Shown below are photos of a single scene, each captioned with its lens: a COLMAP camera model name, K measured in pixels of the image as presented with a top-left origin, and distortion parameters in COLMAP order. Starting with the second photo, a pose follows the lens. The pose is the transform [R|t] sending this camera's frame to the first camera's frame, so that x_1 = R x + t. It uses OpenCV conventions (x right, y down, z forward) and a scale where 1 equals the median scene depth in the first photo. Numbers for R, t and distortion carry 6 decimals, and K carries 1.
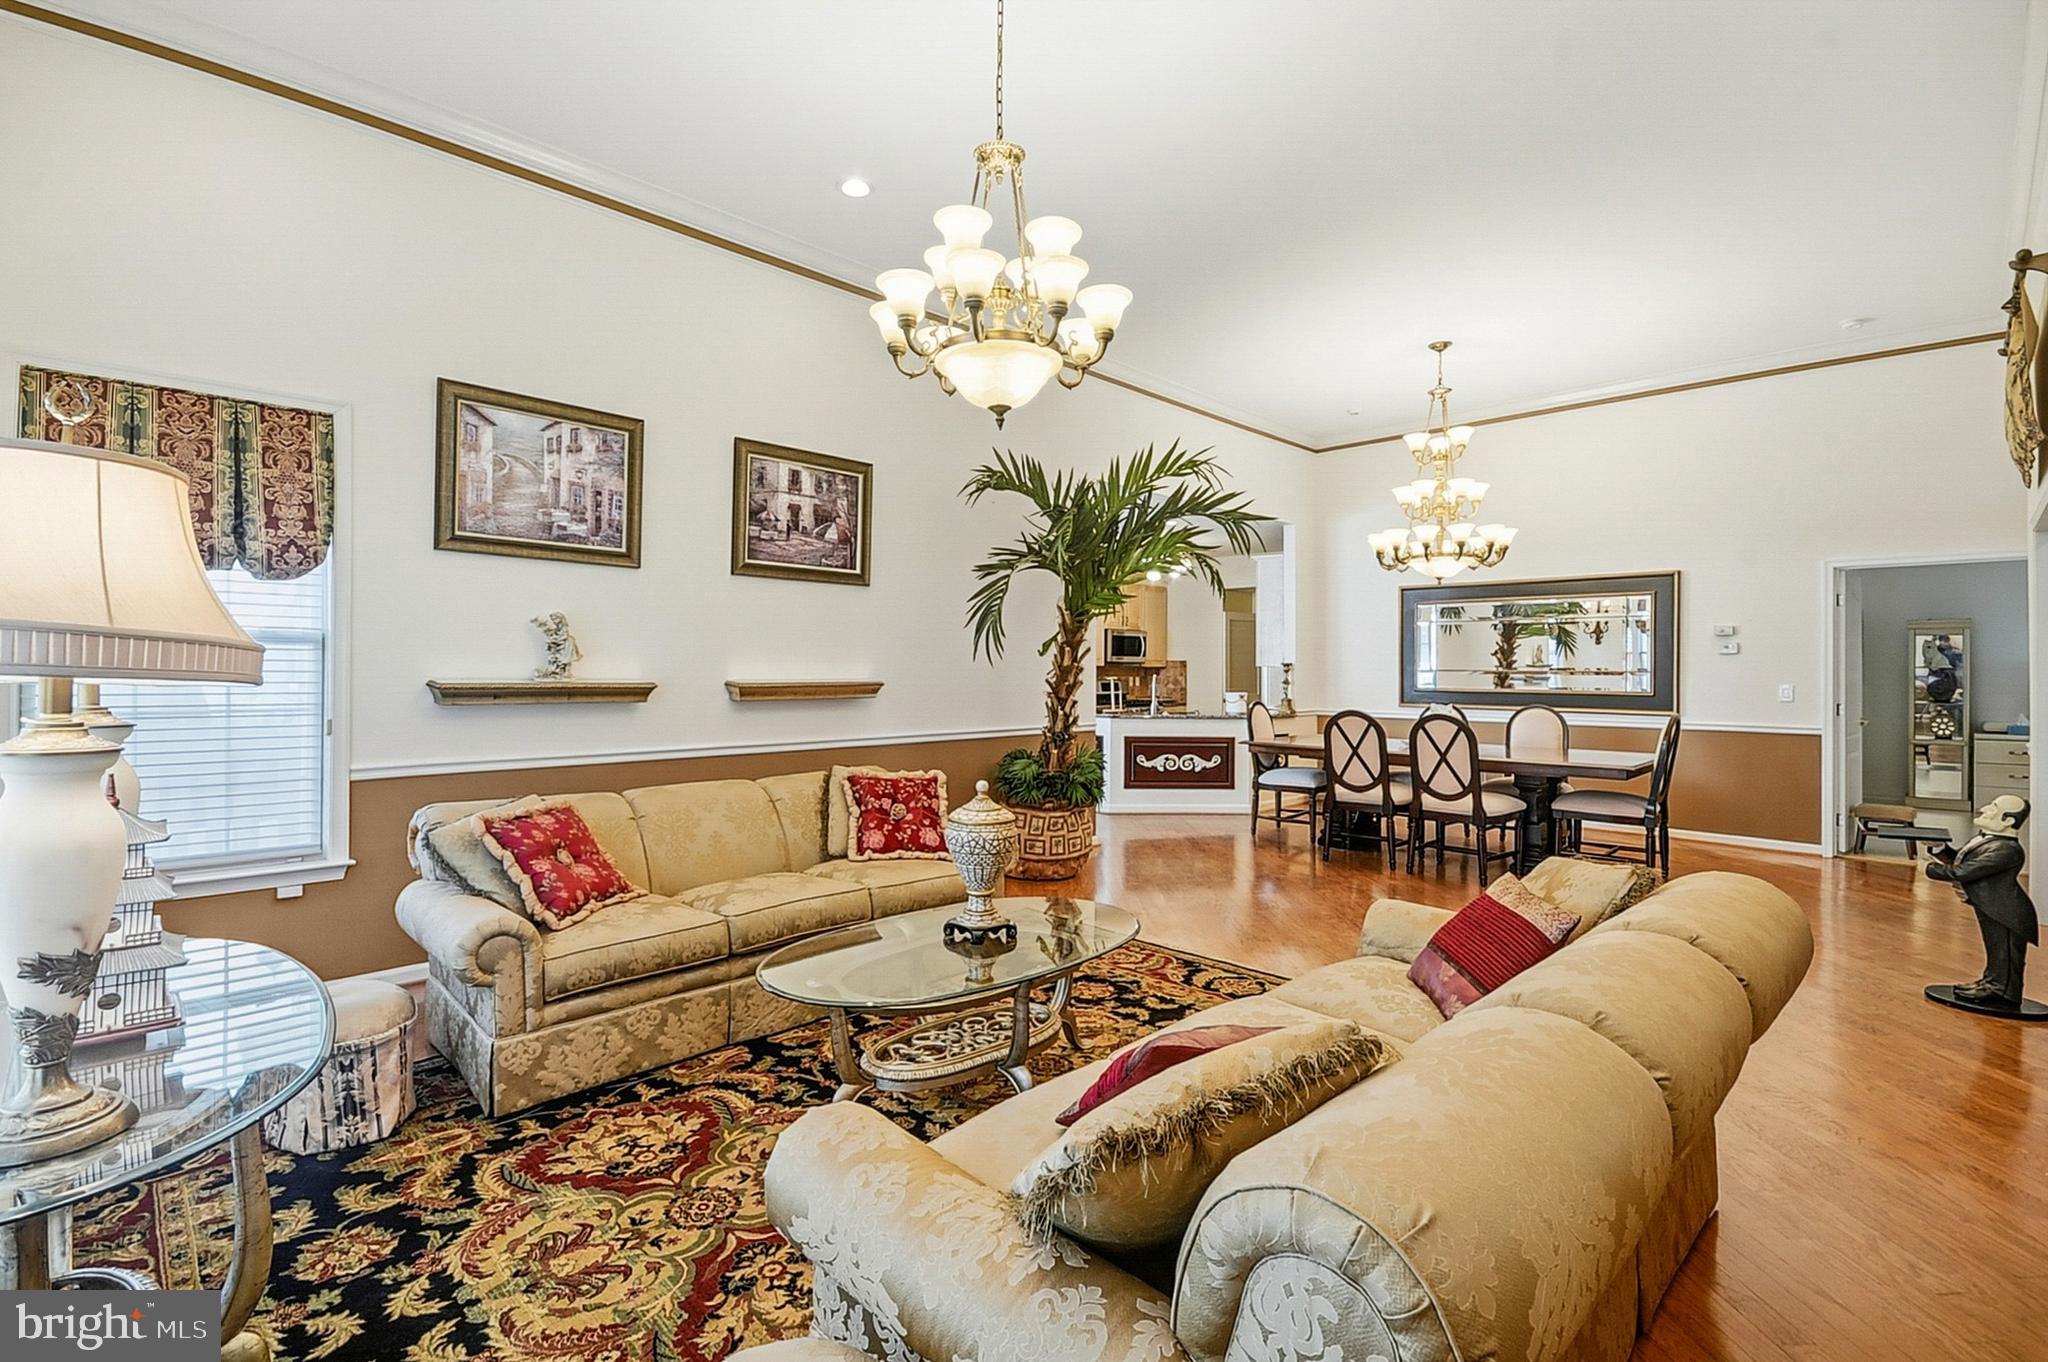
lens RADIAL K [[923.6, 0, 1024.2], [0, 923.6, 663.4], [0, 0, 1]] dist [-0.002721, -0.000029]
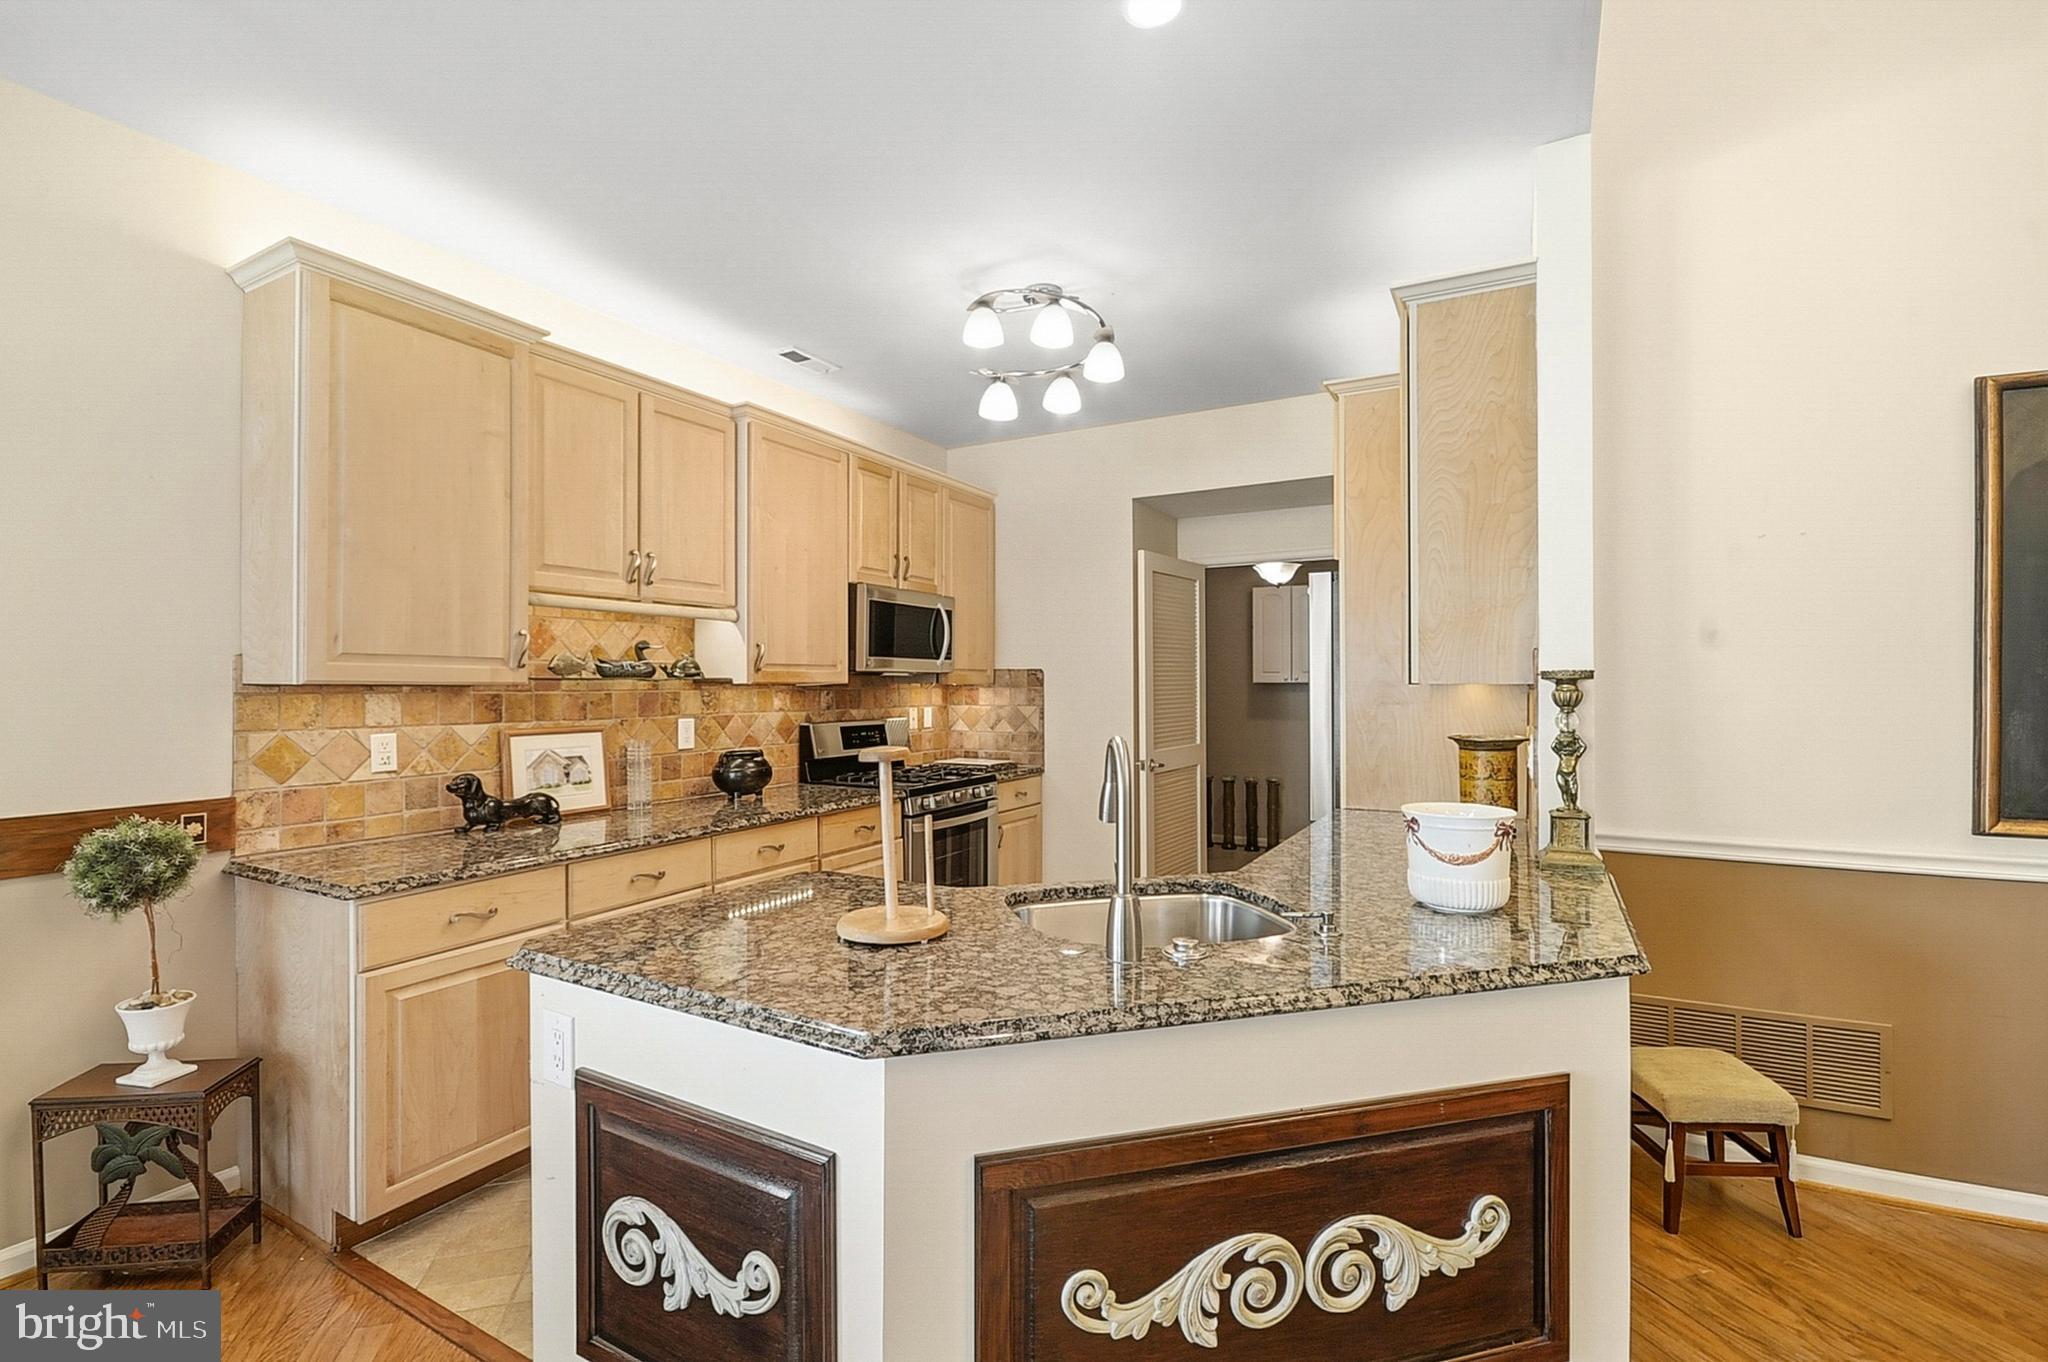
lens RADIAL K [[916.9, 0, 1024.0], [0, 916.9, 681.0], [0, 0, 1]] dist [0.012132, -0.015424]
pose [[0.963378, -0.004069, 0.268114, 0.124239], [0.002807, 0.999983, 0.005089, 0.000443], [-0.268131, -0.004150, 0.963374, 1.400676]]
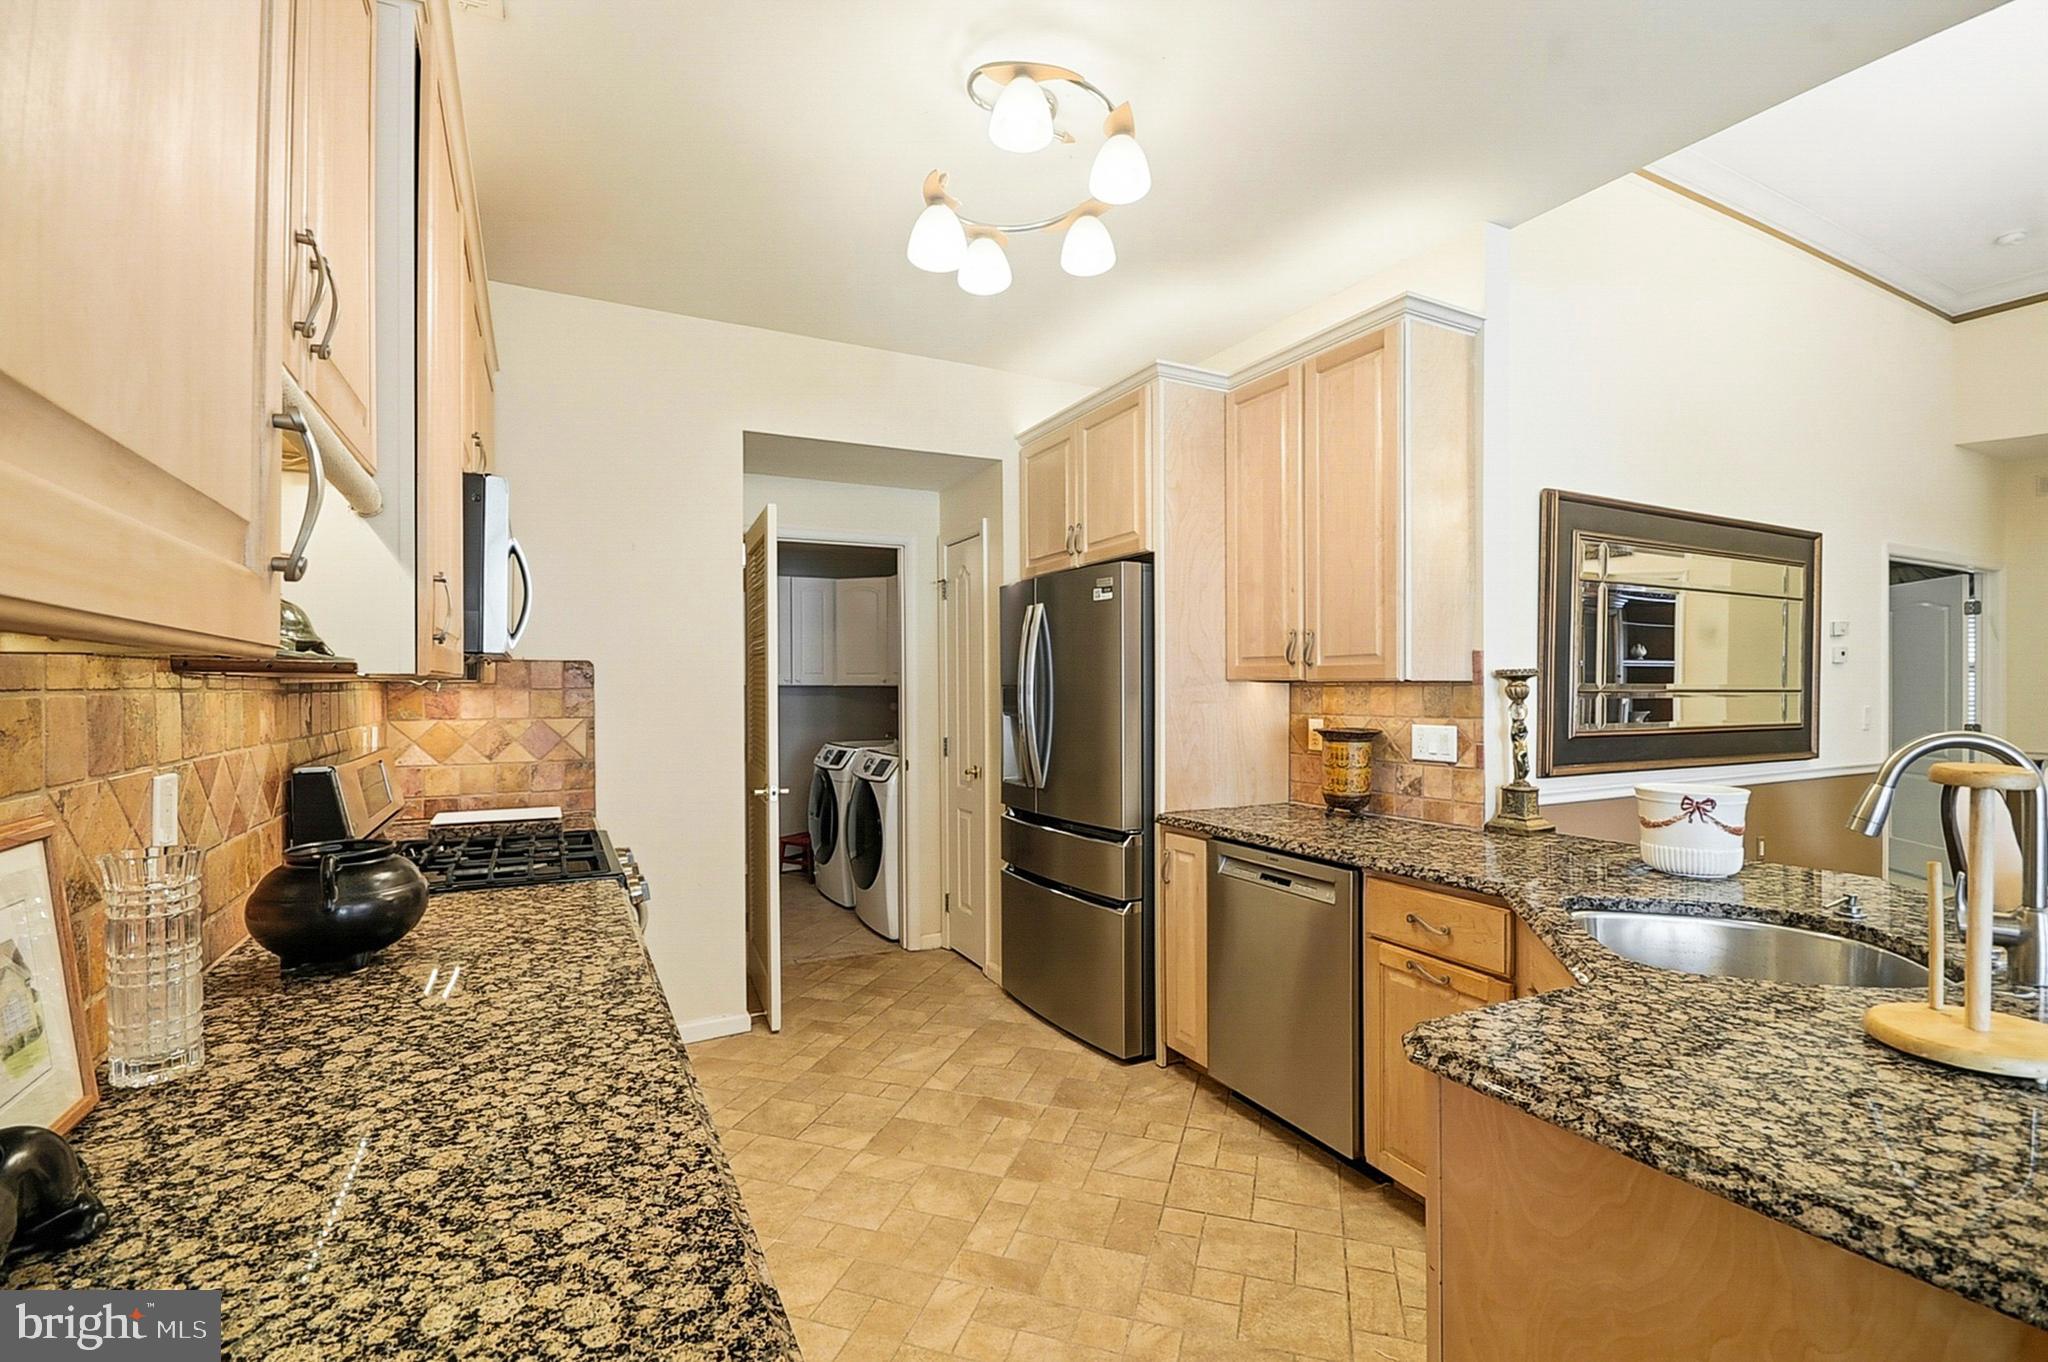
lens RADIAL K [[898.8, 0, 992.9], [0, 898.8, 692.4], [0, 0, 1]] dist [0.002114, -0.013590]
pose [[0.323637, -0.007943, 0.946148, -0.095081], [-0.003832, 0.999946, 0.009705, 0.007595], [-0.946174, -0.006767, 0.323589, 1.881289]]
